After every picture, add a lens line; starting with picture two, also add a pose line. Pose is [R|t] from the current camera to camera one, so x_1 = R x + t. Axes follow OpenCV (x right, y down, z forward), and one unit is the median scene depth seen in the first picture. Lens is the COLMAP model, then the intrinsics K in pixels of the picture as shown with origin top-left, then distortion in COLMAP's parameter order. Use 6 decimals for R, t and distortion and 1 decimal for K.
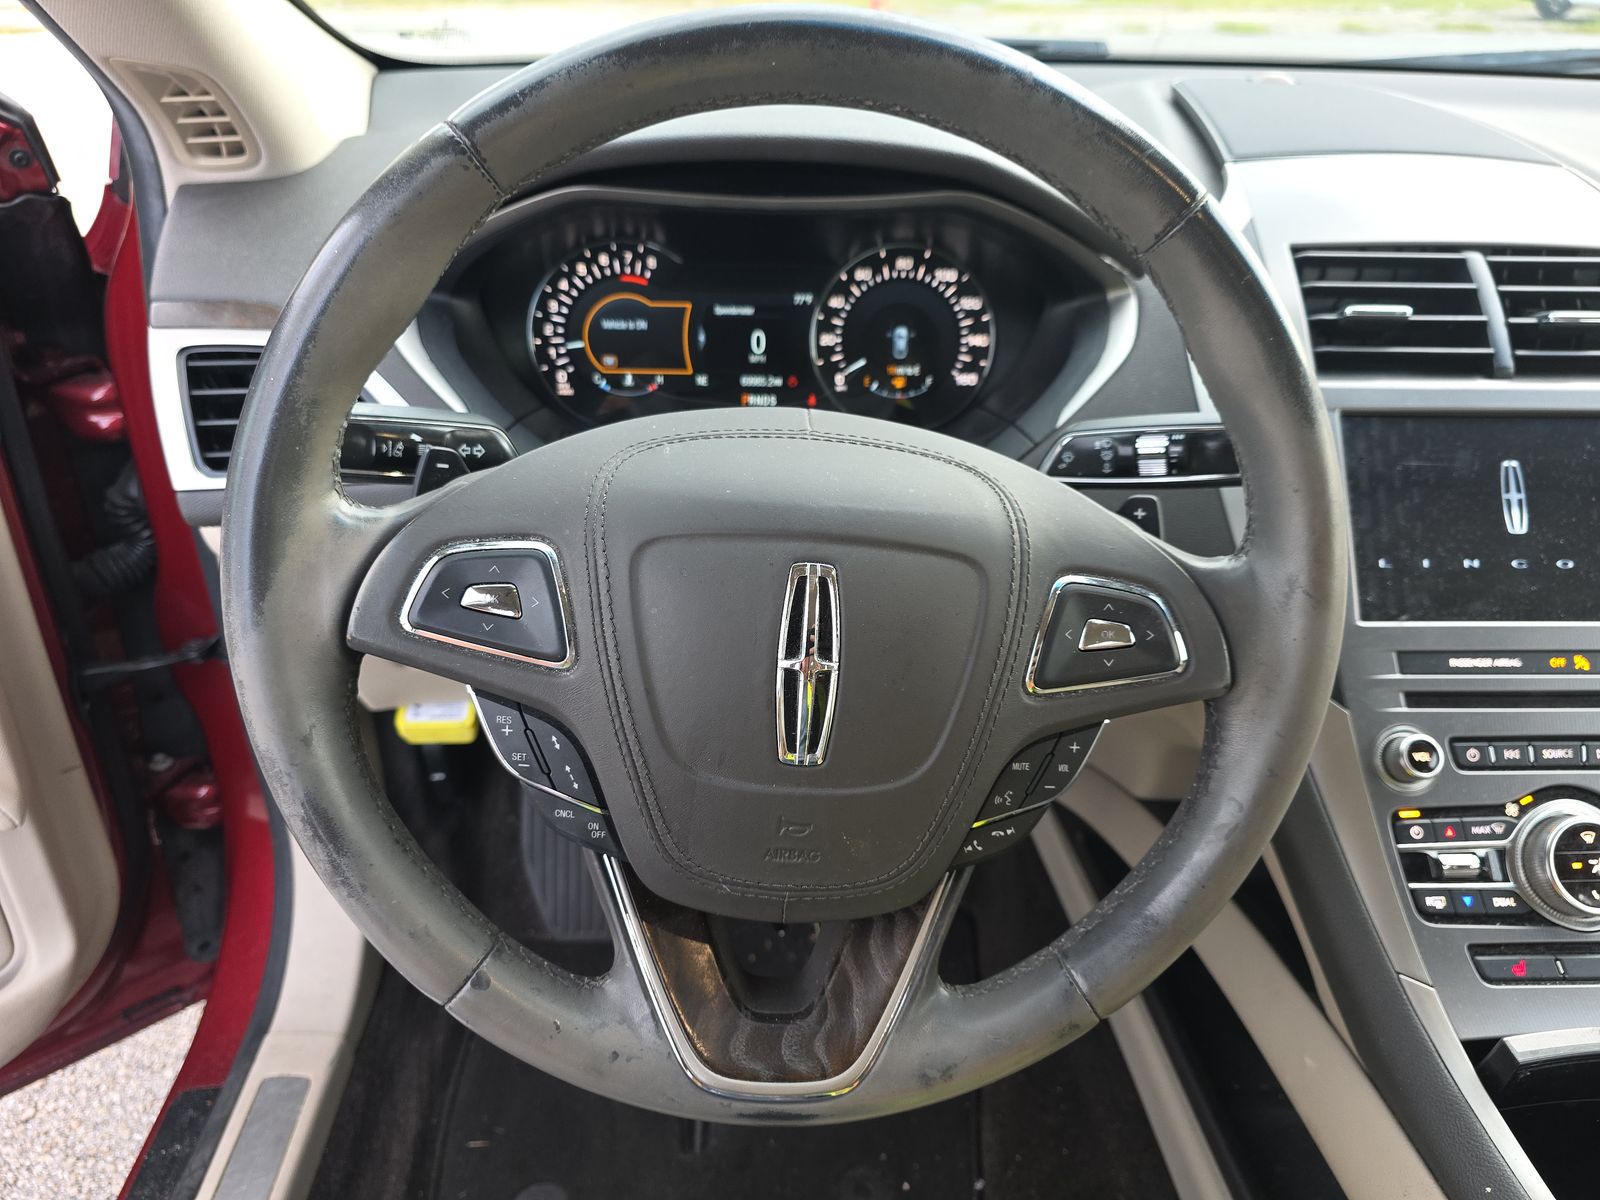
lens RADIAL K [[1076.5, 0, 804.7], [0, 1076.5, 604.7], [0, 0, 1]] dist [0.022579, -0.016662]
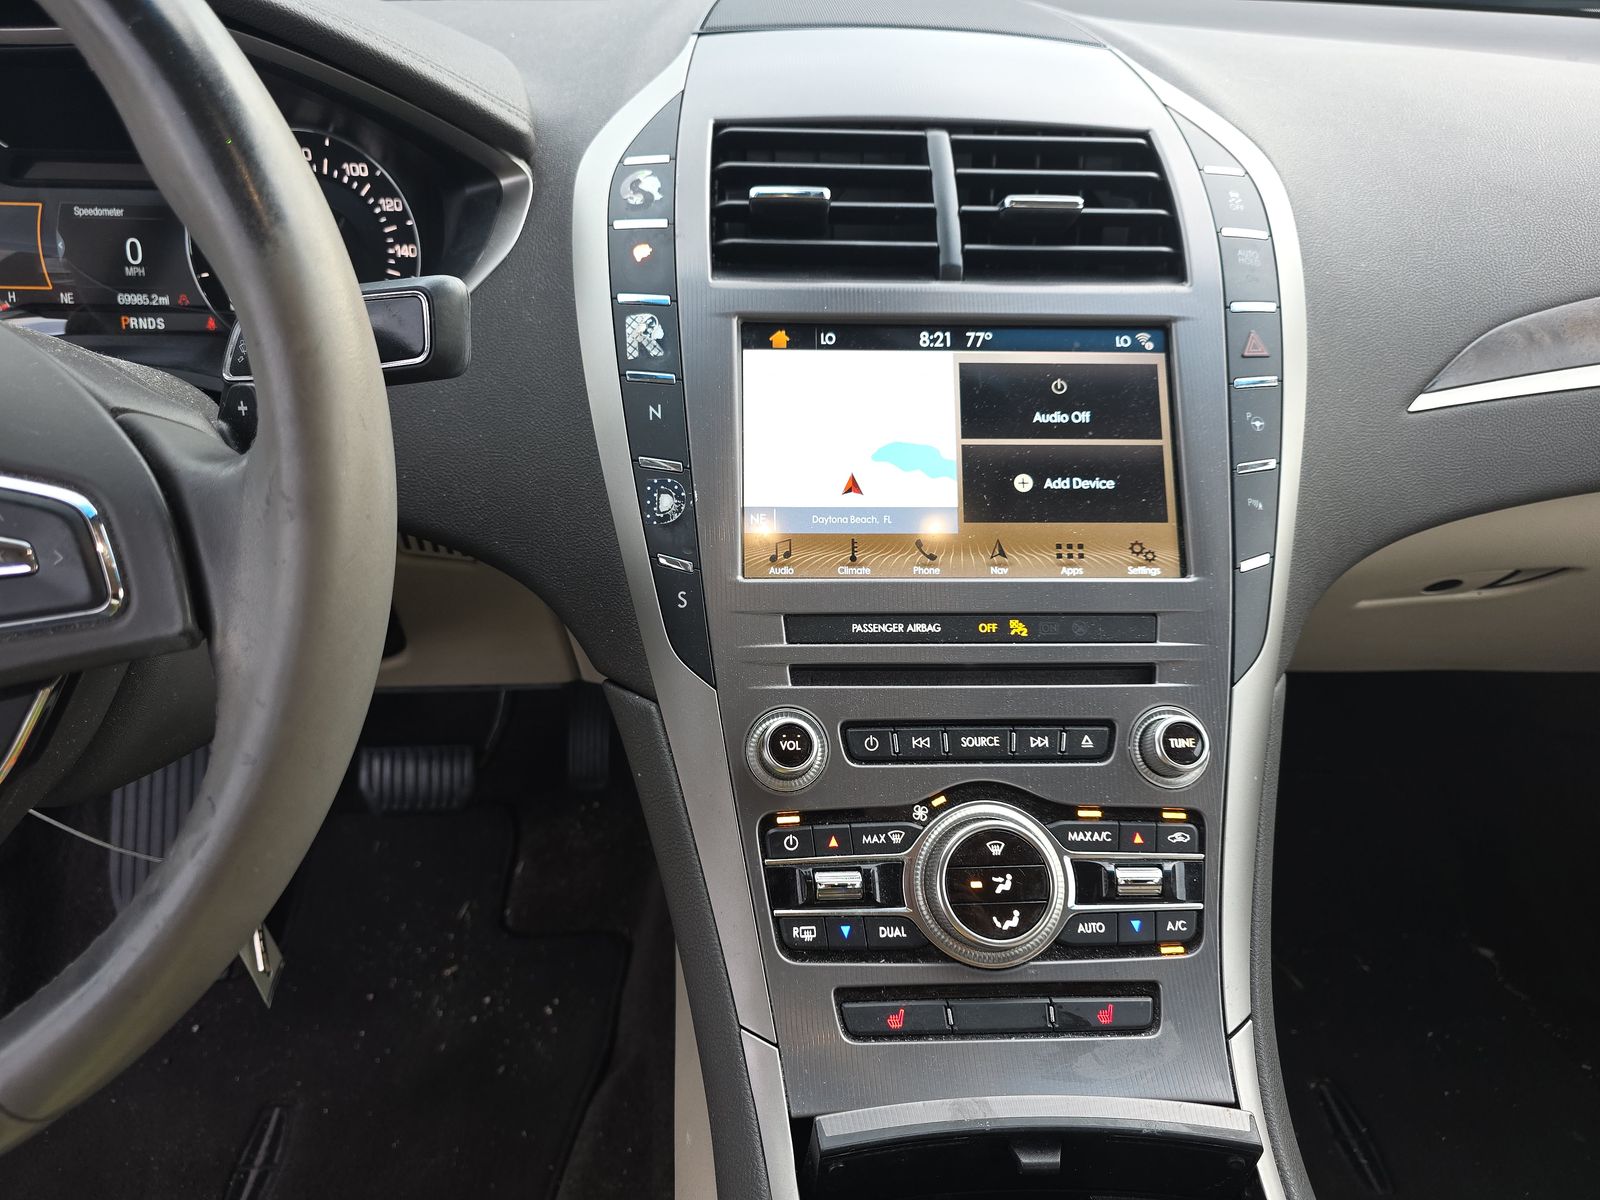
lens RADIAL K [[1076.5, 0, 790.4], [0, 1076.5, 604.2], [0, 0, 1]] dist [0.022579, -0.016662]
pose [[0.999922, -0.003796, 0.011920, 0.513664], [0.003971, 0.999884, -0.014696, 0.044940], [-0.011862, 0.014742, 0.999821, 0.201011]]
